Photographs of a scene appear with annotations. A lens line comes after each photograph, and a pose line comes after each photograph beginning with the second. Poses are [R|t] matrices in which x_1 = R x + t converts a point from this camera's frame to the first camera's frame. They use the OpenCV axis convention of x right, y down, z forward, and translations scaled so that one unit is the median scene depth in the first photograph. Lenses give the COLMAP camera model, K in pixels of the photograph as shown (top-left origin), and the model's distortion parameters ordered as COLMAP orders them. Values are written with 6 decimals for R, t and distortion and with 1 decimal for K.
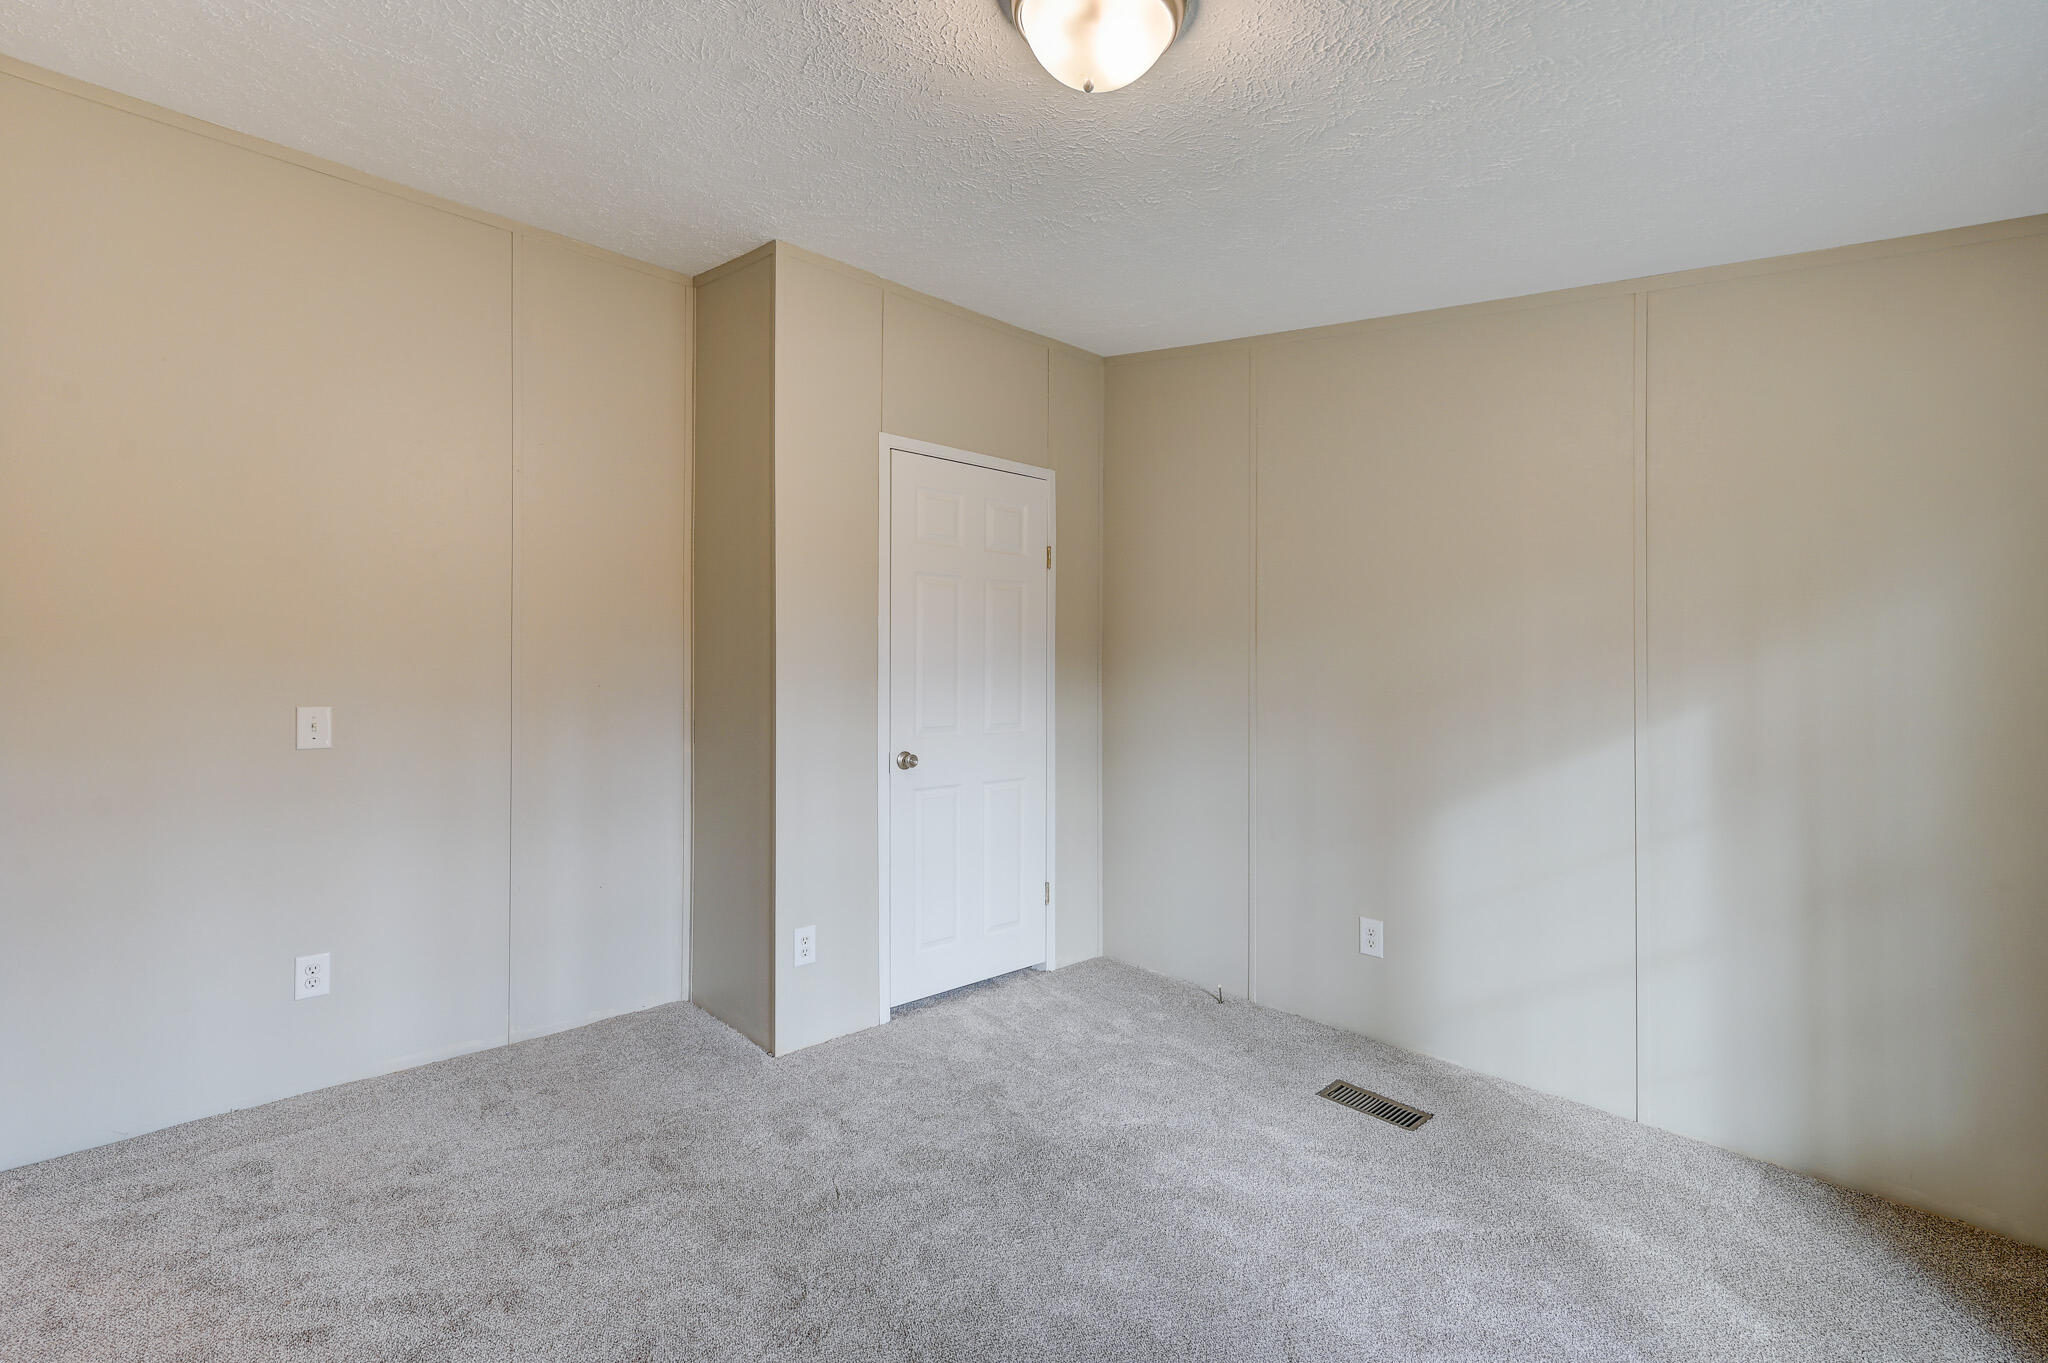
lens RADIAL K [[935.4, 0, 1028.5], [0, 935.4, 672.6], [0, 0, 1]] dist [0.016215, 0.000720]
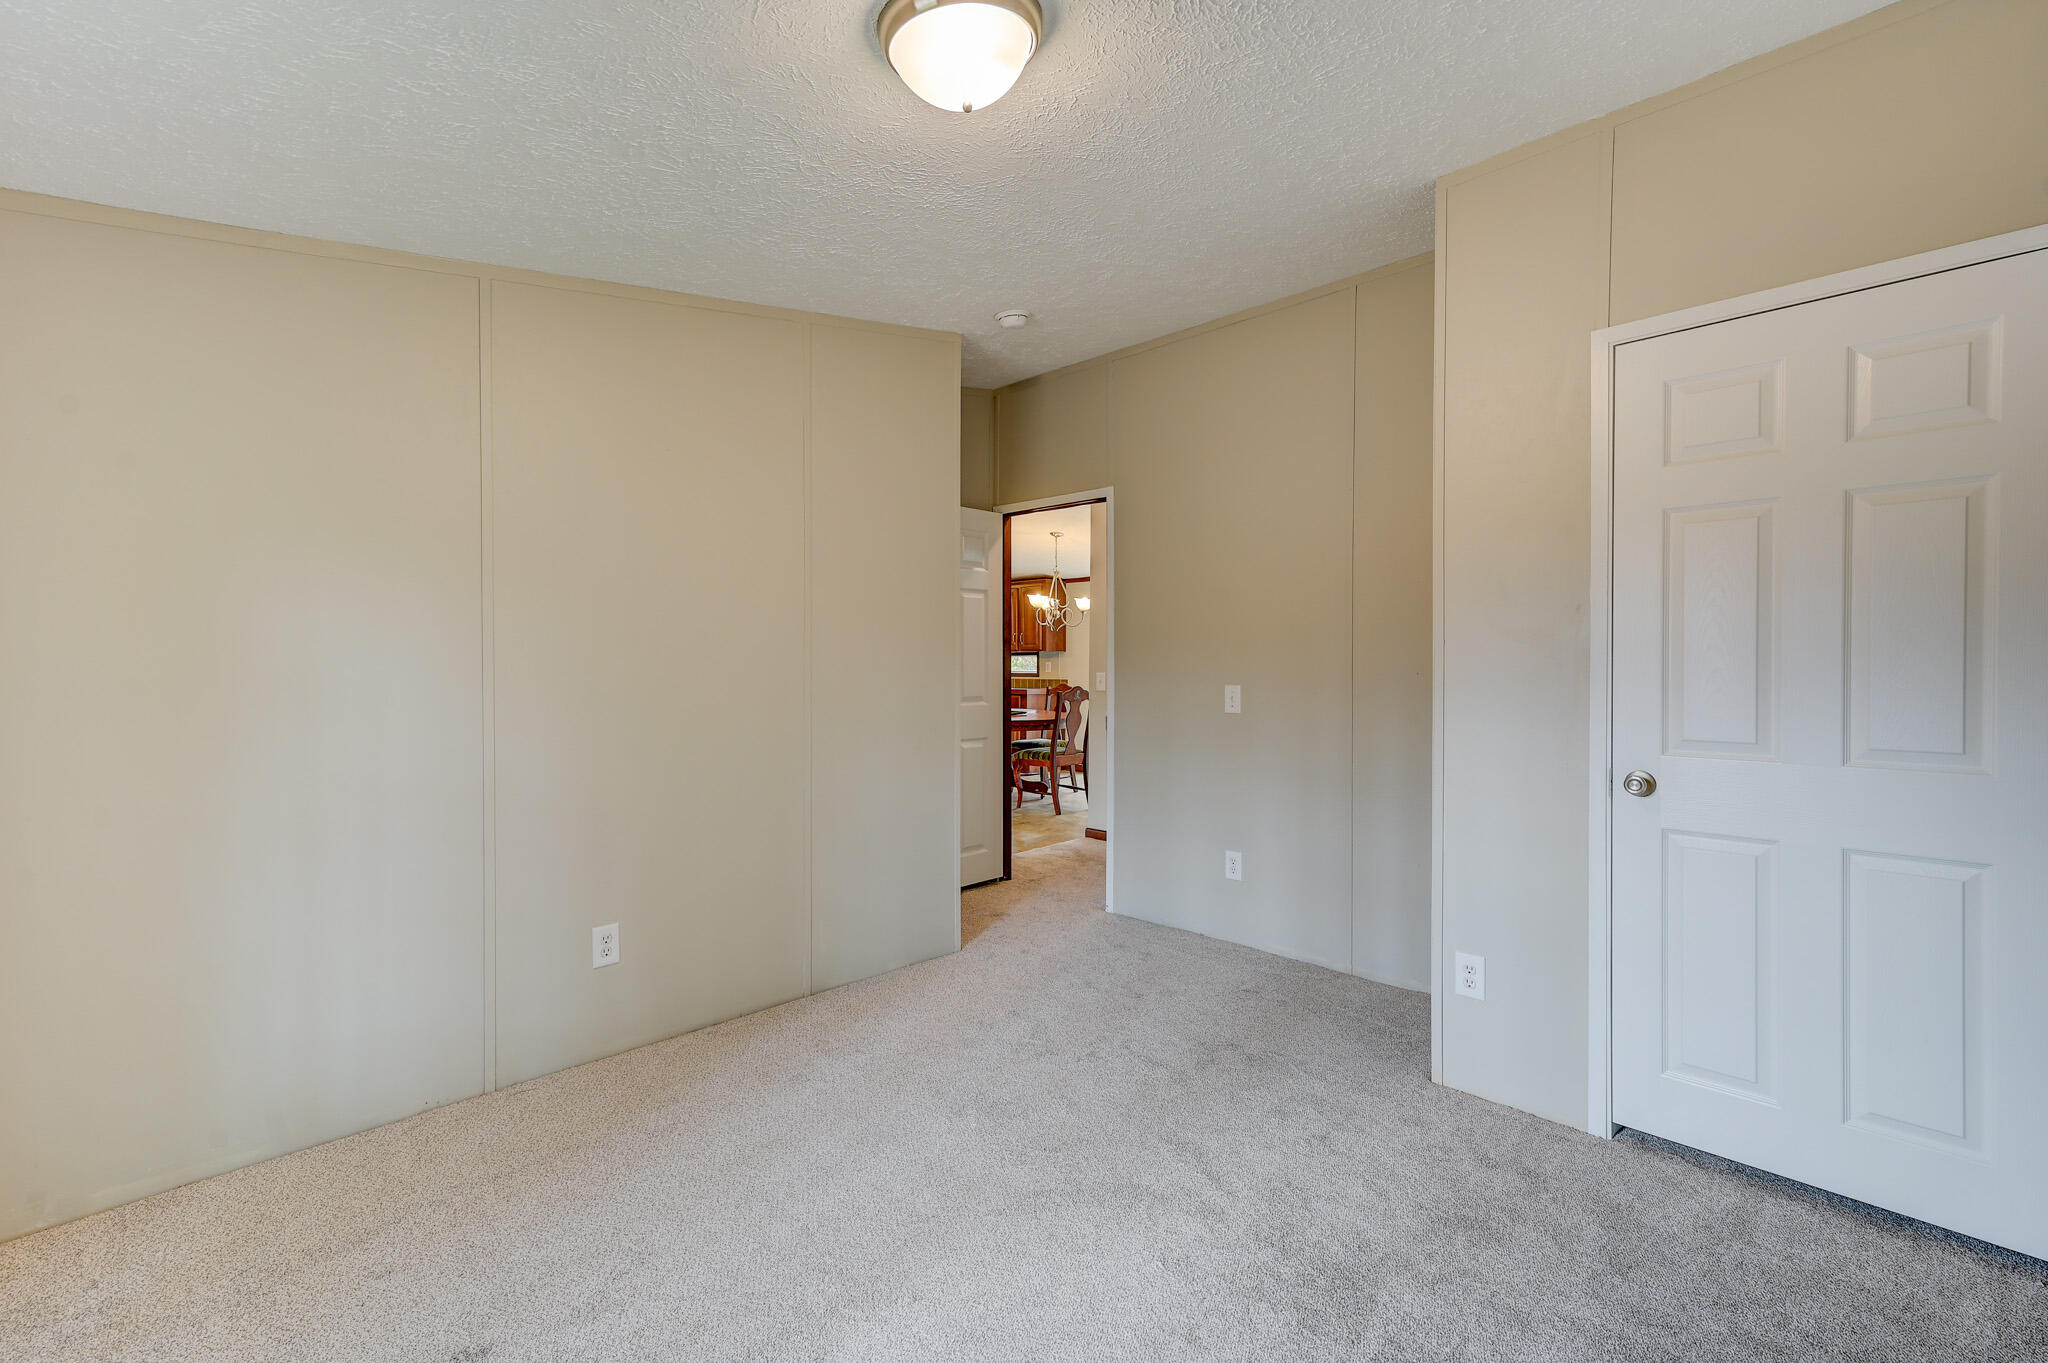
lens RADIAL K [[935.4, 0, 1028.5], [0, 935.4, 672.6], [0, 0, 1]] dist [0.016215, 0.000720]
pose [[-0.007847, 0.006308, -0.999949, 0.634402], [0.001045, 0.999980, 0.006300, 0.005637], [0.999969, -0.000995, -0.007854, 0.602903]]
